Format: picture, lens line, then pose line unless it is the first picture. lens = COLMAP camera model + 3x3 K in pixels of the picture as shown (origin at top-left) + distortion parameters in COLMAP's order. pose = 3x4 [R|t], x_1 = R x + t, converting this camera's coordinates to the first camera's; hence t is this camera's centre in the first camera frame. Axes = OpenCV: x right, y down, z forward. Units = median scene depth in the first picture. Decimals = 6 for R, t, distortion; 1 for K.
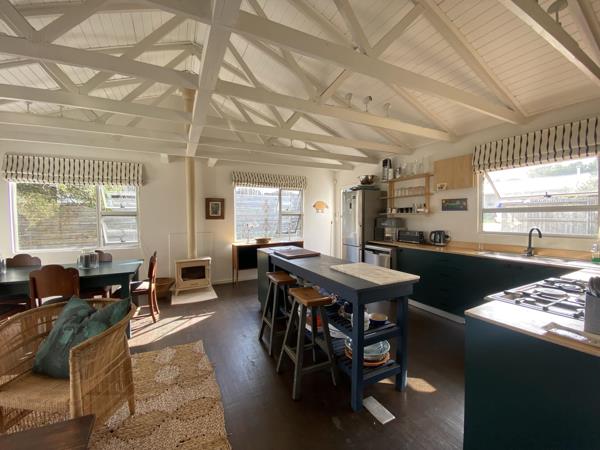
lens RADIAL K [[243.2, 0, 300.0], [0, 243.2, 225.0], [0, 0, 1]] dist [0.037955, -0.028712]
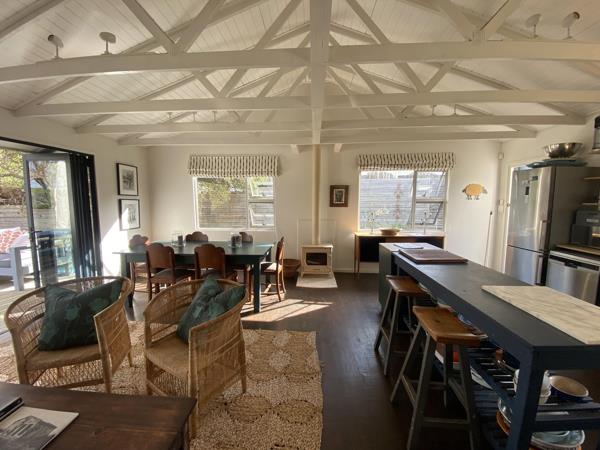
lens RADIAL K [[243.2, 0, 300.0], [0, 243.2, 225.0], [0, 0, 1]] dist [0.037955, -0.028712]
pose [[0.862435, 0.056465, -0.503008, 0.015824], [-0.023731, 0.997176, 0.071249, -0.023321], [0.505611, -0.049510, 0.861340, 0.111281]]
